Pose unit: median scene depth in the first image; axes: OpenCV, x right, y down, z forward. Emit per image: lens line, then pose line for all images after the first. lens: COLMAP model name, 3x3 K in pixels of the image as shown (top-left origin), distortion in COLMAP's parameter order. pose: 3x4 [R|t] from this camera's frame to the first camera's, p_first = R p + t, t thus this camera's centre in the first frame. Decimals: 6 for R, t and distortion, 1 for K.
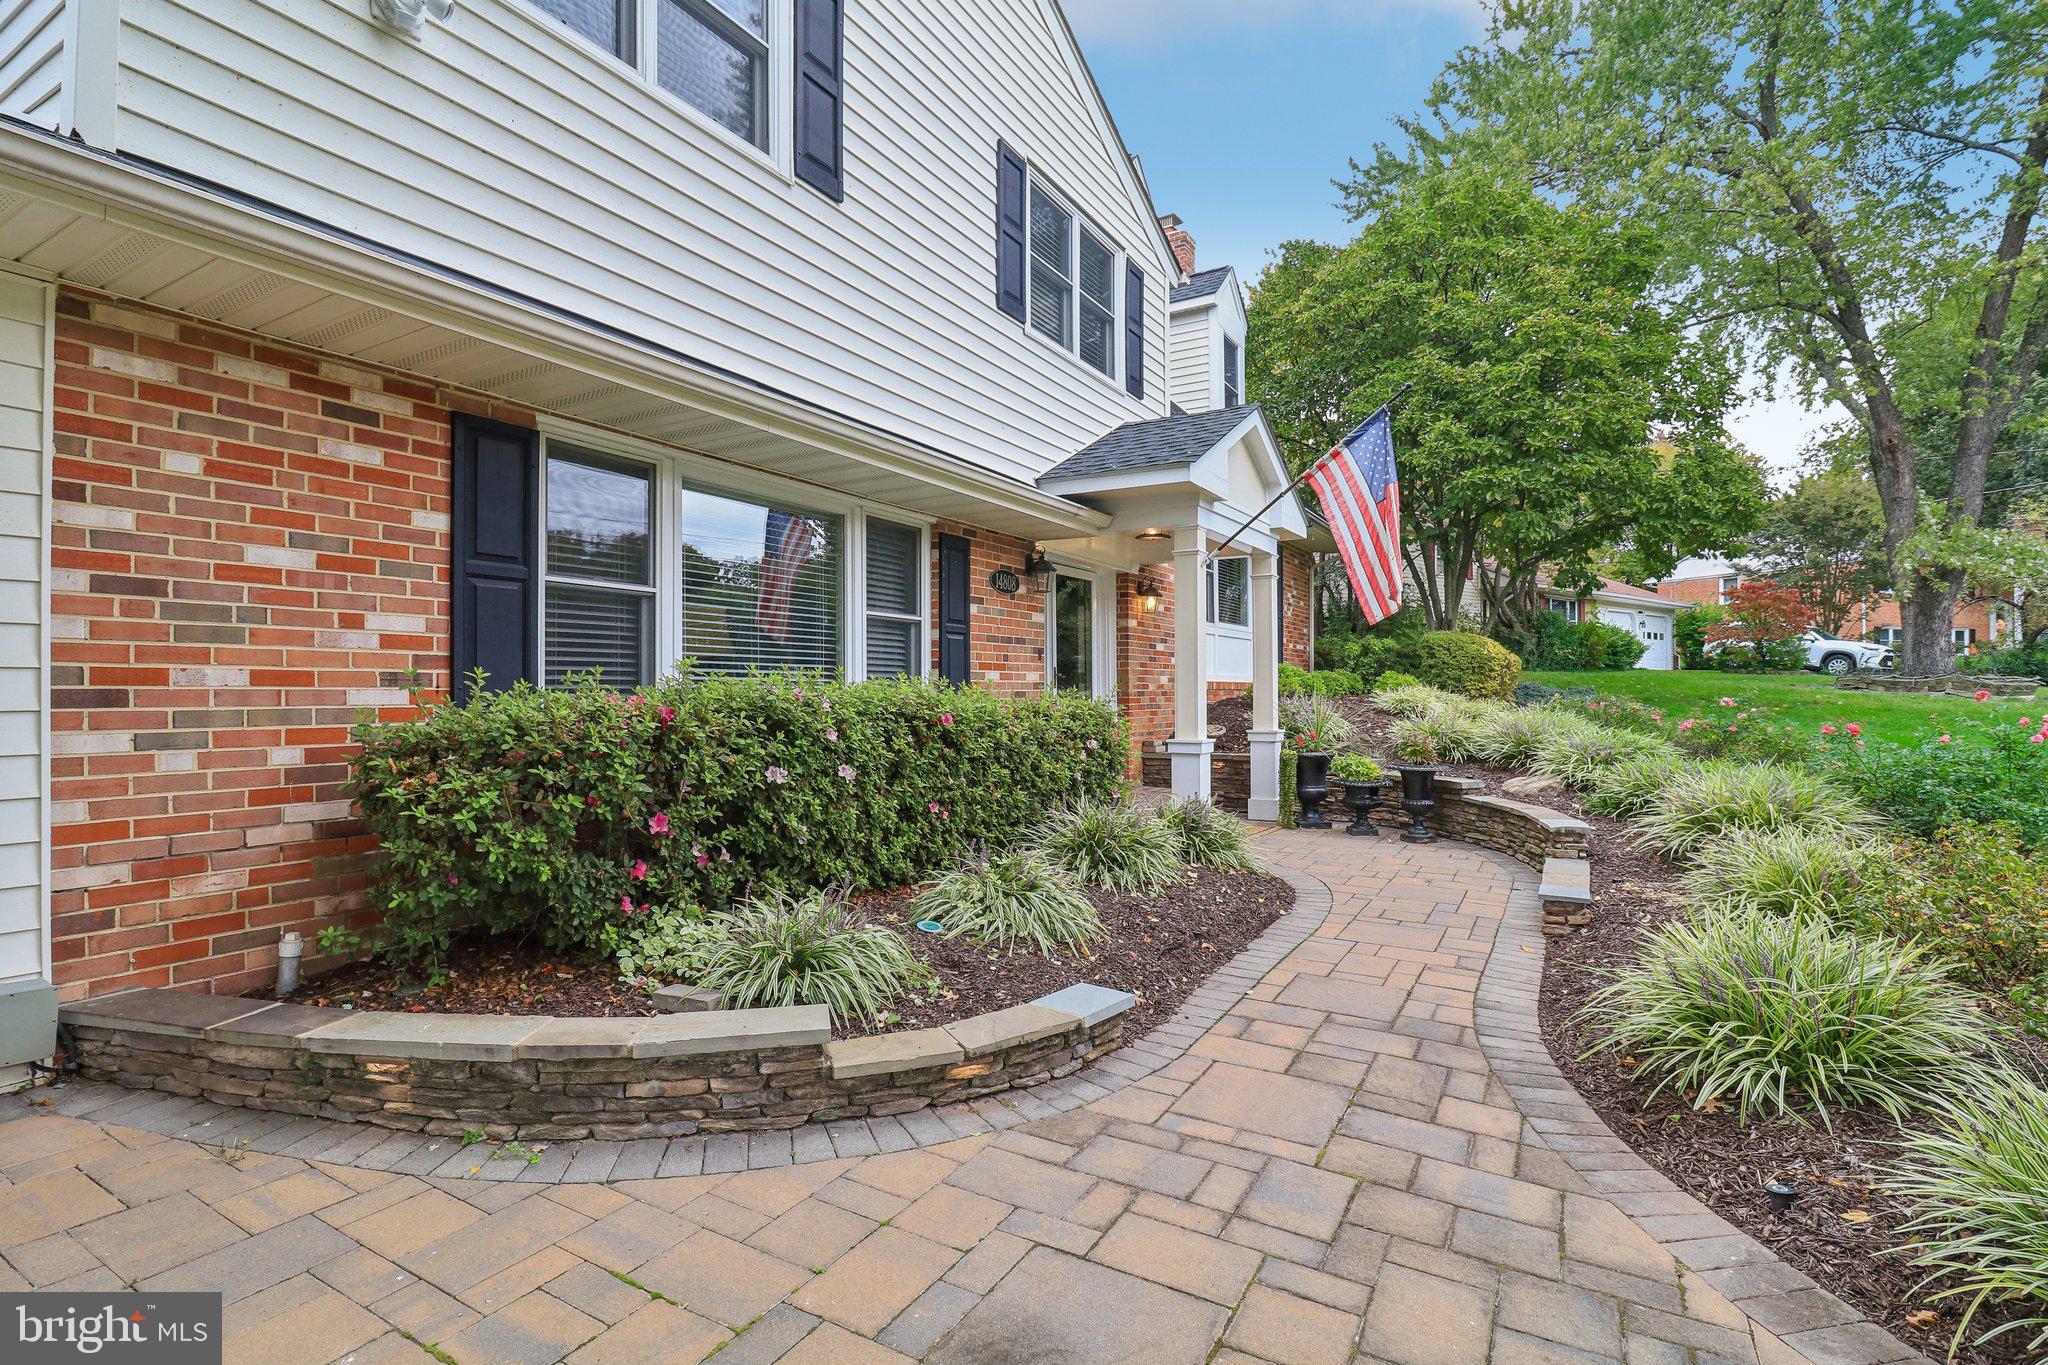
lens RADIAL K [[981.7, 0, 1024.0], [0, 981.7, 682.5], [0, 0, 1]] dist [0.000784, -0.011020]
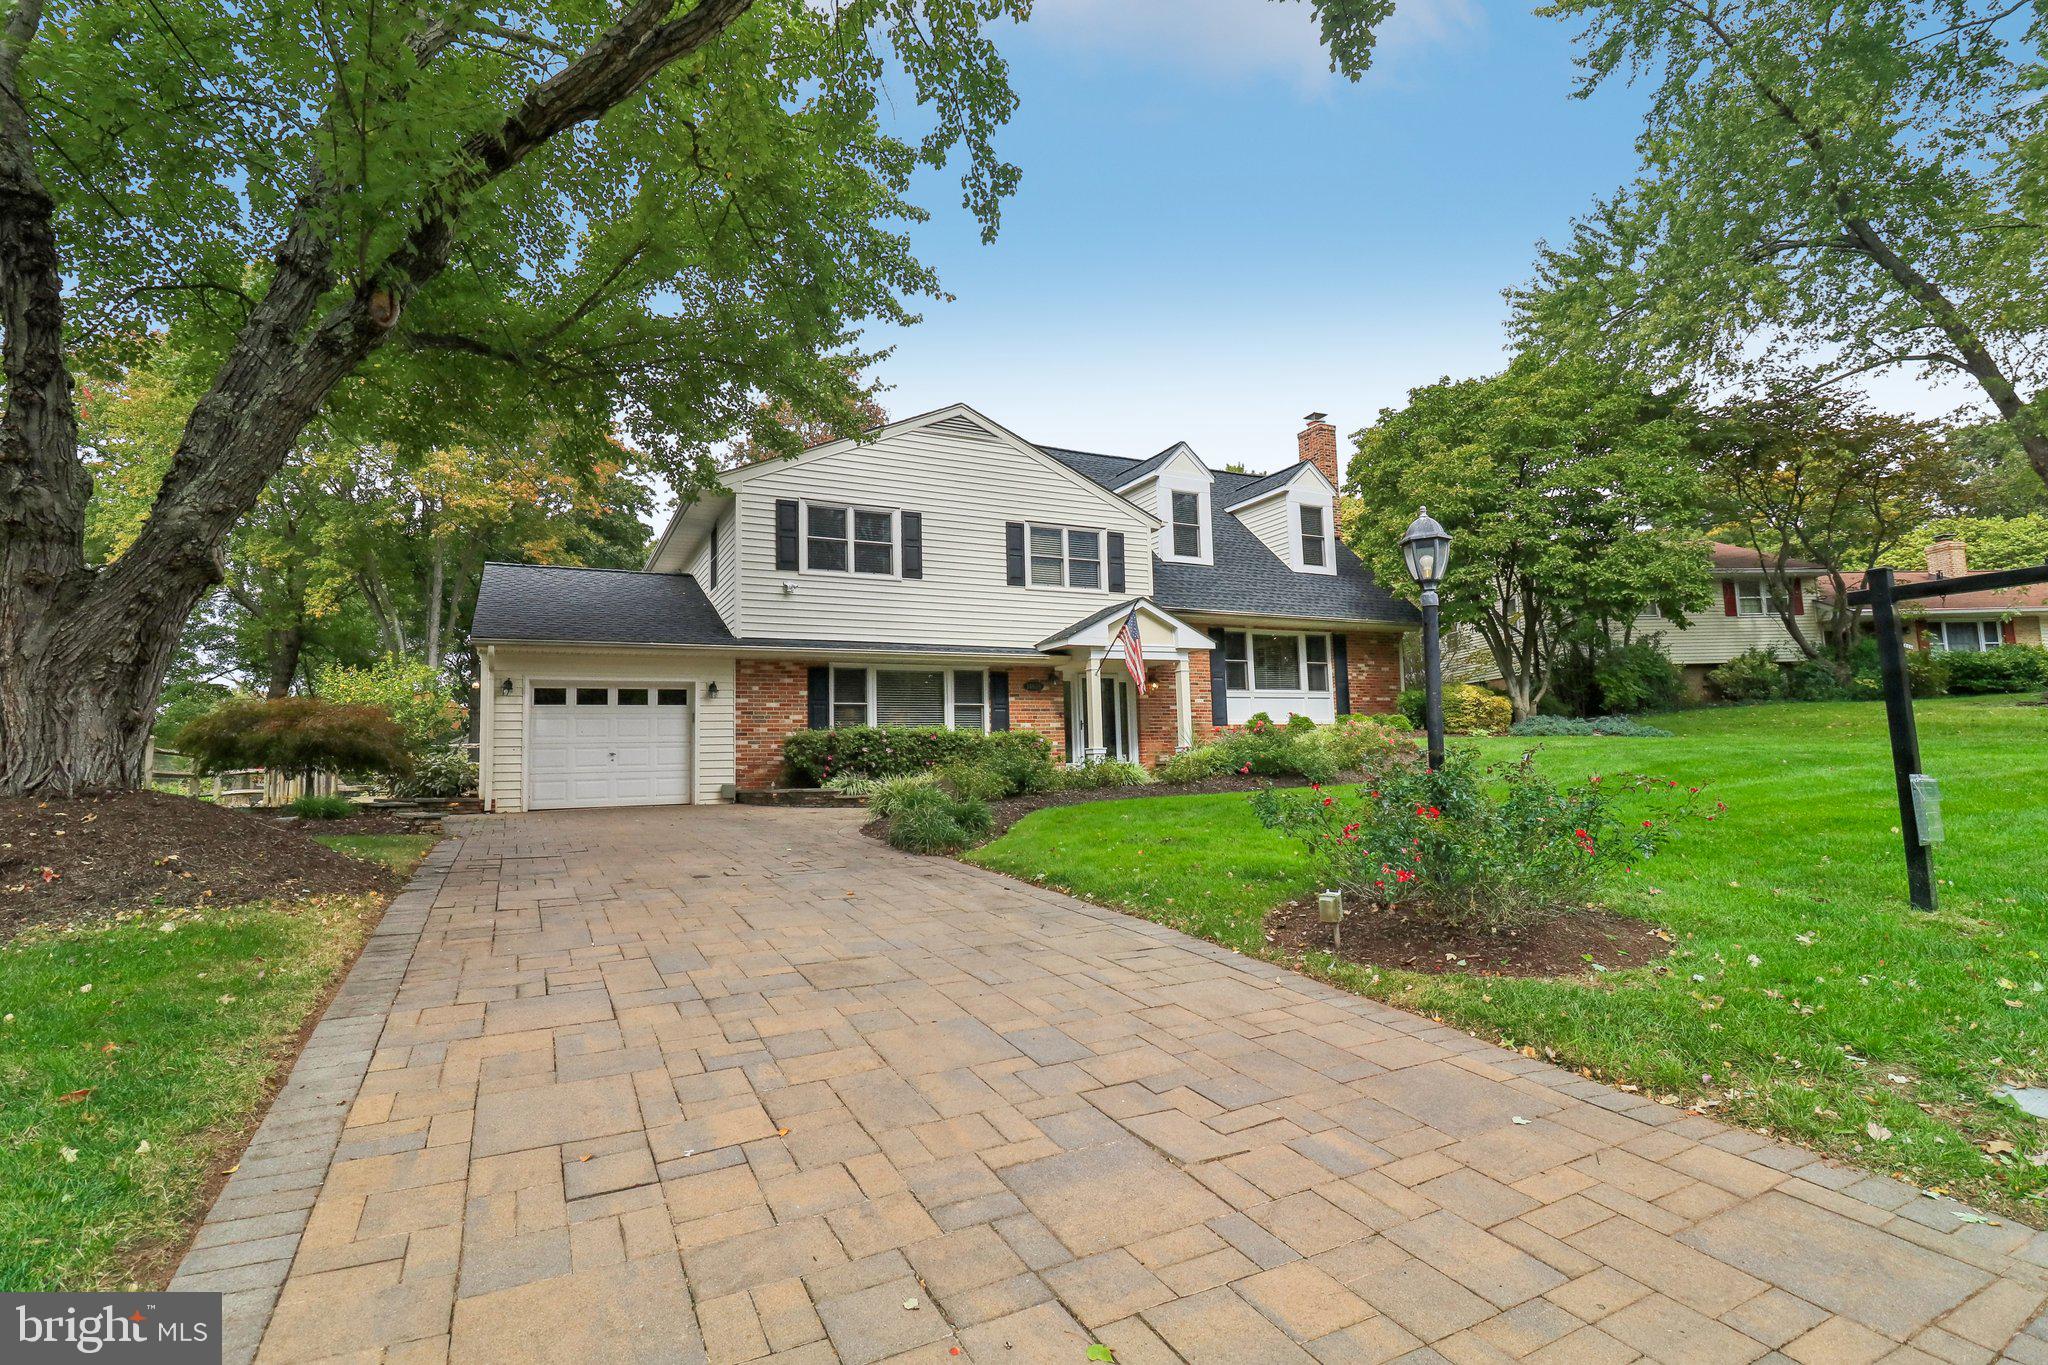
lens RADIAL K [[981.7, 0, 1024.0], [0, 981.7, 682.5], [0, 0, 1]] dist [0.000784, -0.011020]
pose [[0.830648, -0.067728, -0.552664, 2.707707], [0.028115, 0.996410, -0.079852, 0.168121], [0.556088, 0.050791, 0.829570, -2.138101]]
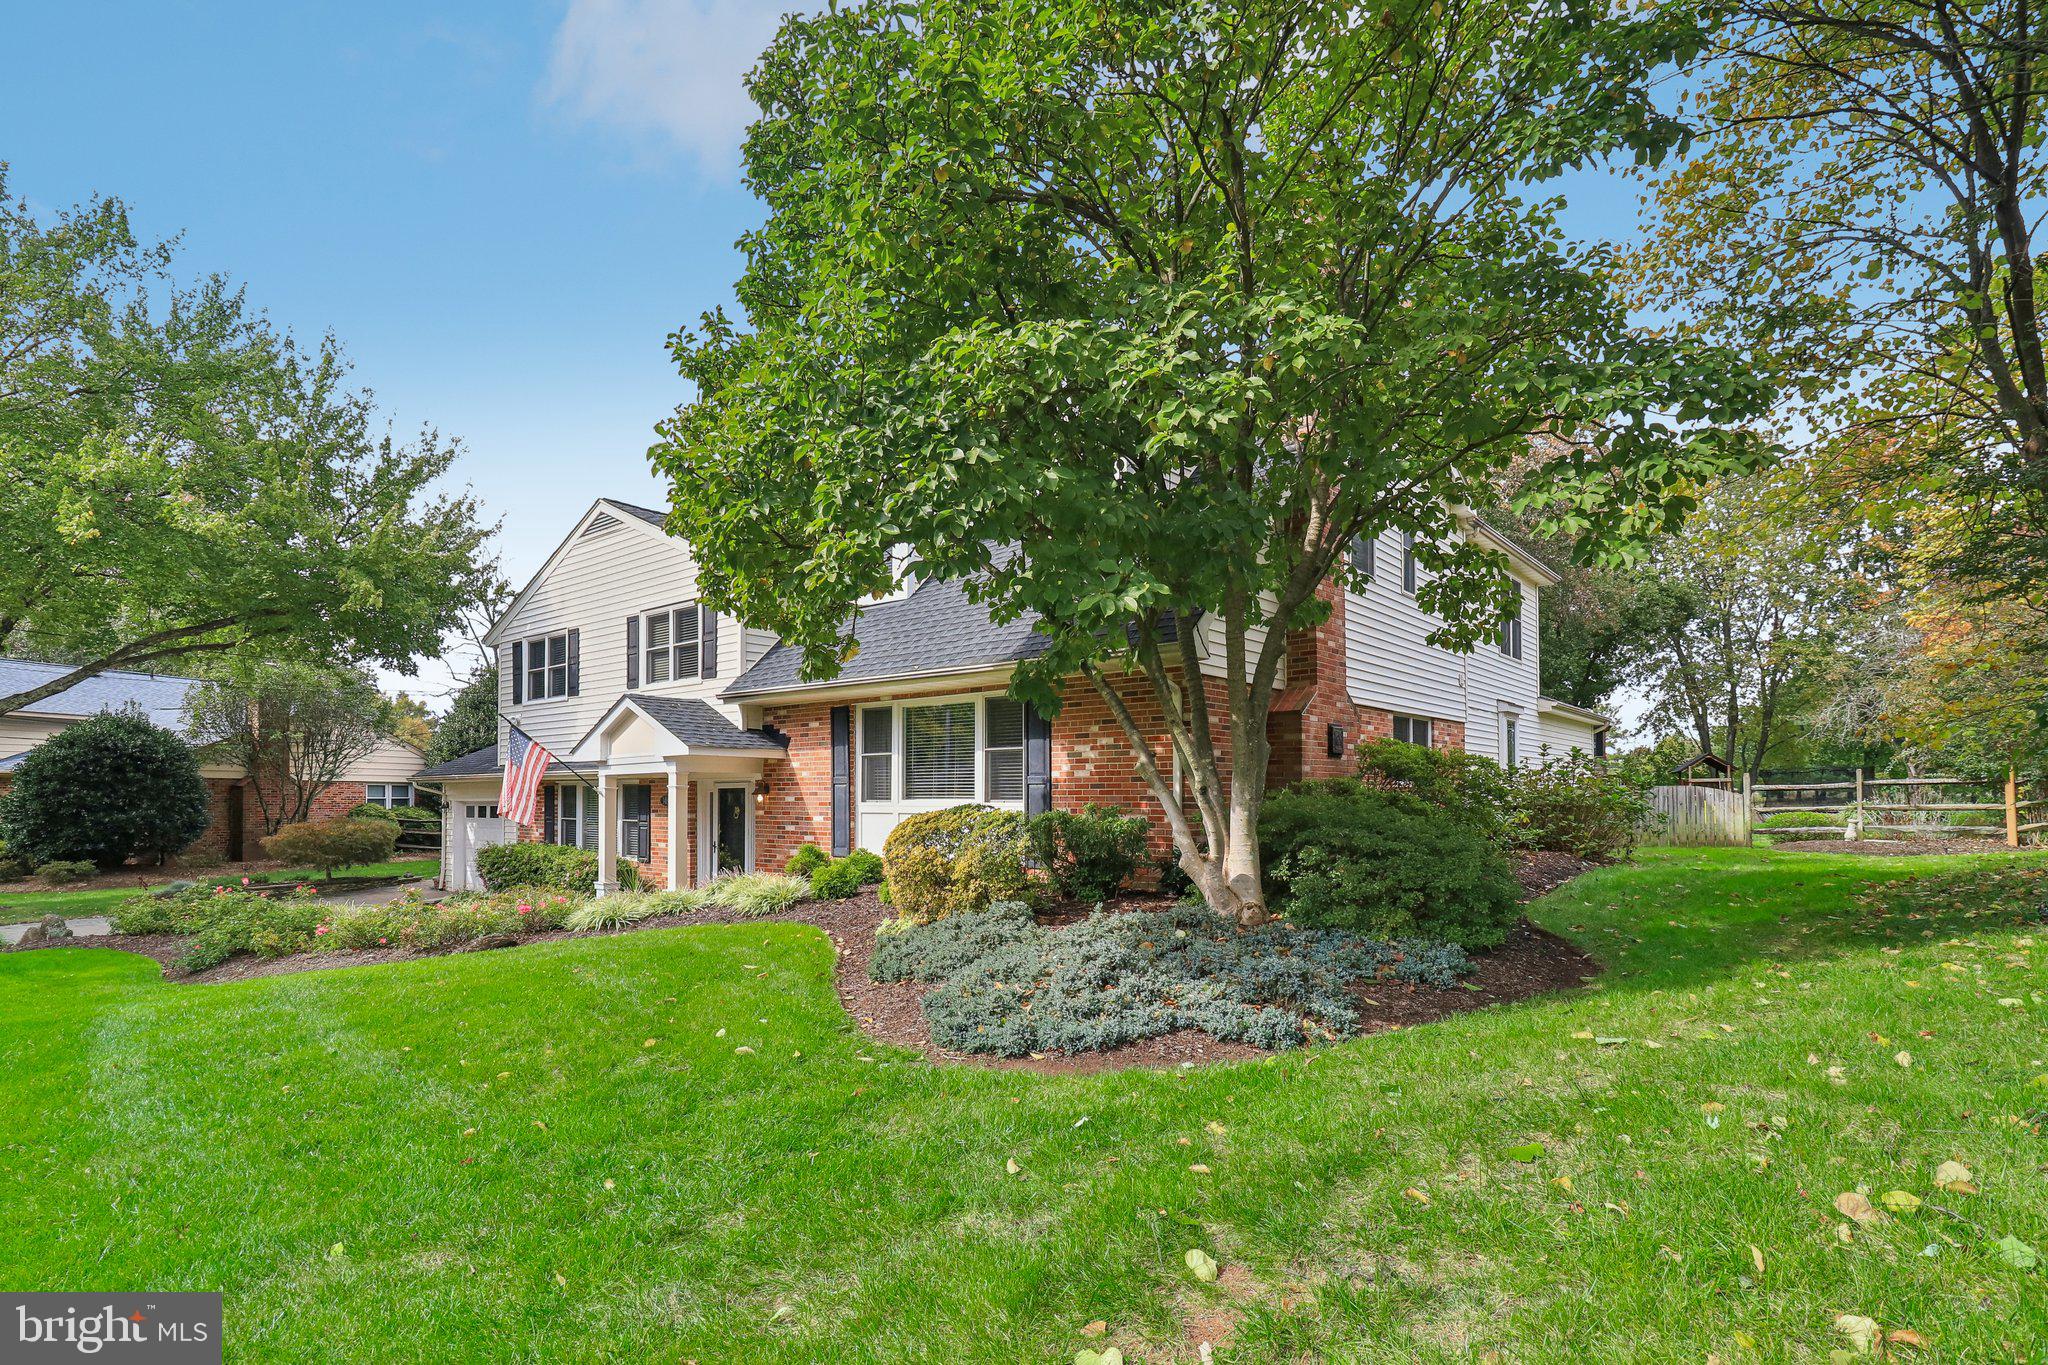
lens RADIAL K [[981.7, 0, 1024.0], [0, 981.7, 682.5], [0, 0, 1]] dist [0.000784, -0.011020]
pose [[-0.162940, -0.106079, -0.980917, 3.972917], [0.013699, 0.993864, -0.109755, -0.235453], [0.986541, -0.031321, -0.160487, 4.304007]]
